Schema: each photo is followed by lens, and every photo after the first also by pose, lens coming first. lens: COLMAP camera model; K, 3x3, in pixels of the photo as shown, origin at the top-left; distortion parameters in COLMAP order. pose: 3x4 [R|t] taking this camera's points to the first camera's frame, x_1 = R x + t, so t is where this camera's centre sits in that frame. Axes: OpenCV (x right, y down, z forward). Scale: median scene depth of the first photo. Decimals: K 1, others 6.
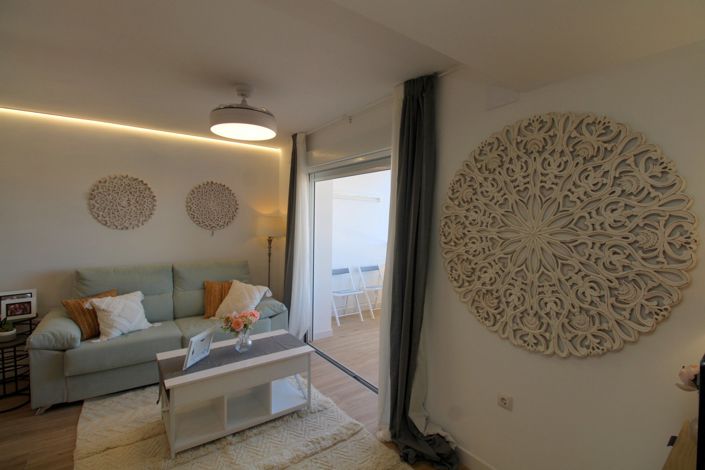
lens RADIAL K [[325.9, 0, 355.5], [0, 325.9, 227.3], [0, 0, 1]] dist [0.001037, -0.013084]
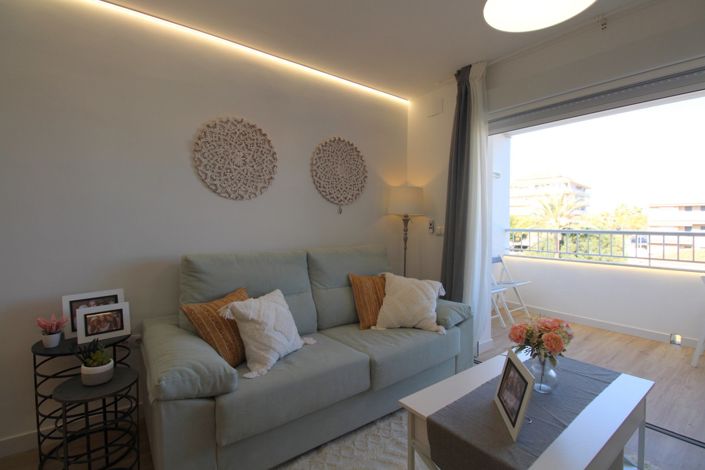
lens RADIAL K [[325.9, 0, 355.5], [0, 325.9, 227.3], [0, 0, 1]] dist [0.001037, -0.013084]
pose [[0.999767, -0.012440, 0.017614, -0.495947], [0.012541, 0.999905, -0.005635, 0.073927], [-0.017542, 0.005855, 0.999829, 0.327492]]
